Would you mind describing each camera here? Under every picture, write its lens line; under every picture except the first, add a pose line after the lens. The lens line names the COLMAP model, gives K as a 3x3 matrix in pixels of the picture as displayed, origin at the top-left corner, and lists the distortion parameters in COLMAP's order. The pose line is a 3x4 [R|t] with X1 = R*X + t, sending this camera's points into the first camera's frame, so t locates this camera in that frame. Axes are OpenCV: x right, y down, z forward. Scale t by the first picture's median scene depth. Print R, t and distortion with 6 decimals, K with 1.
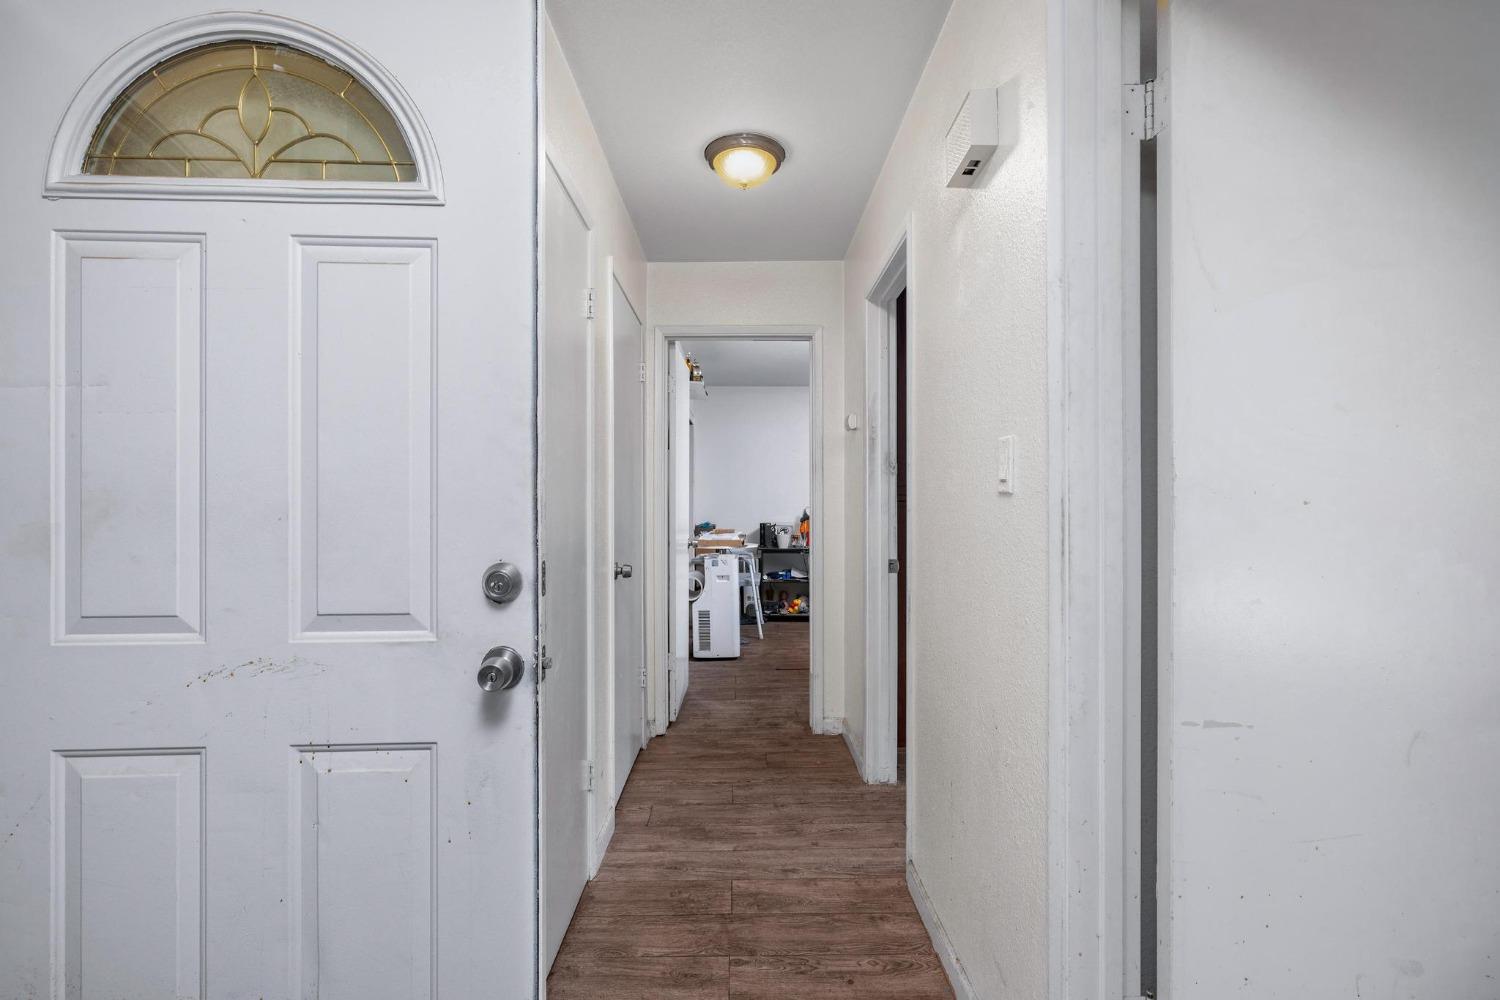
lens RADIAL K [[681.4, 0, 755.3], [0, 681.4, 499.6], [0, 0, 1]] dist [-0.001181, -0.000017]
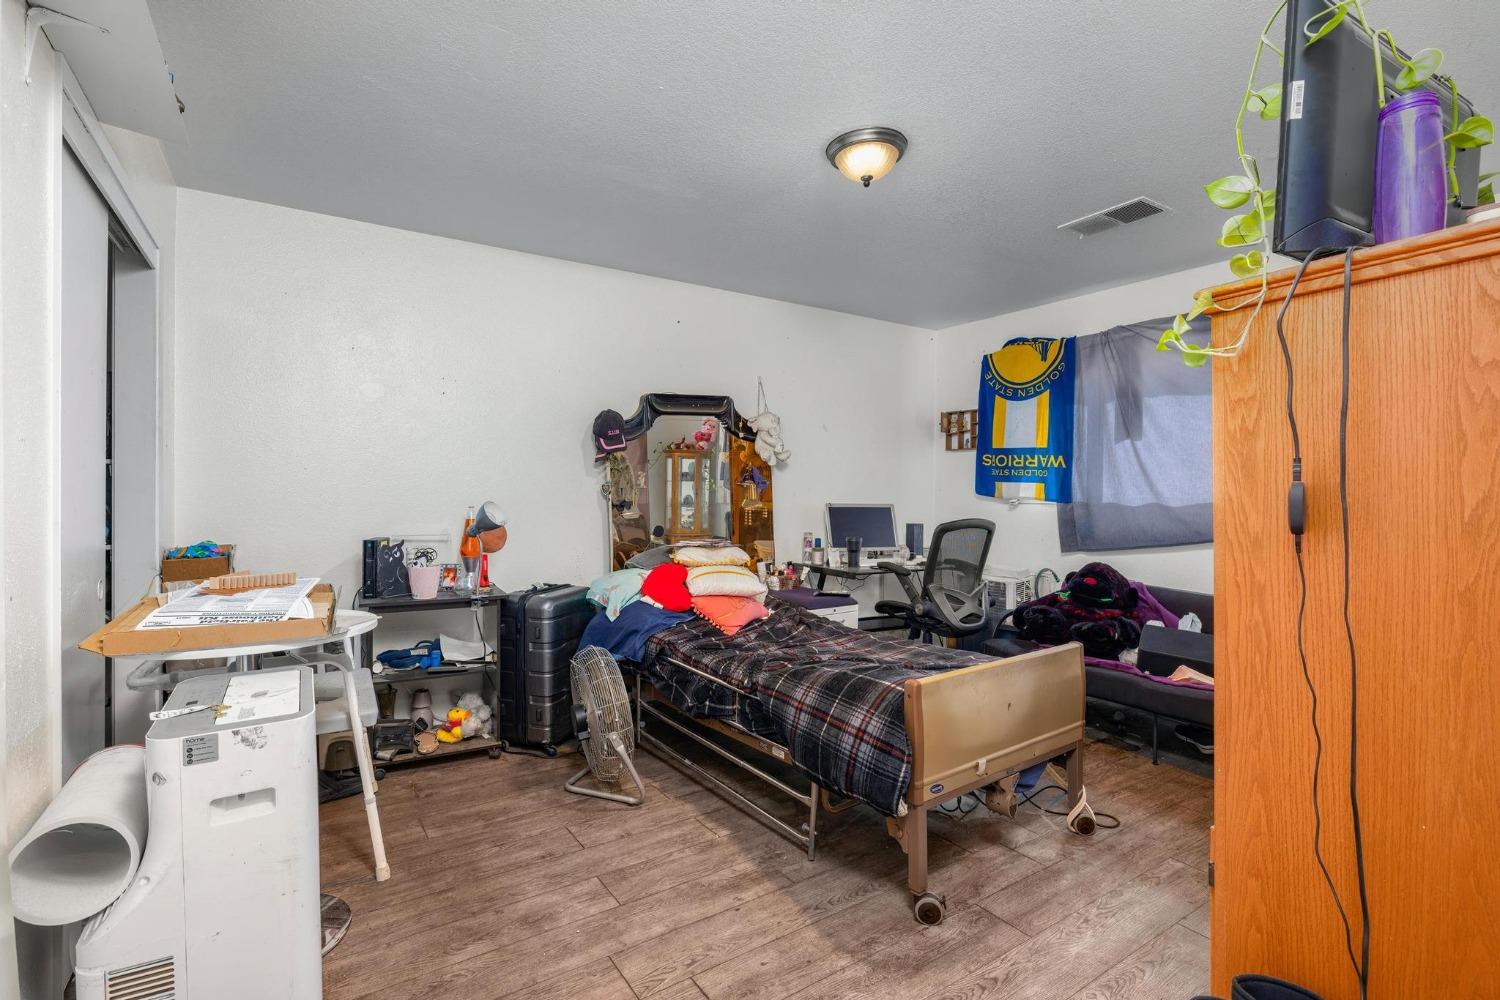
lens RADIAL K [[691.2, 0, 747.1], [0, 691.2, 495.5], [0, 0, 1]] dist [0.002937, 0.000421]
pose [[0.847644, 0.008255, 0.530501, -0.020370], [-0.008390, 0.999962, -0.002155, 0.004873], [-0.530499, -0.002624, 0.847682, 0.515311]]
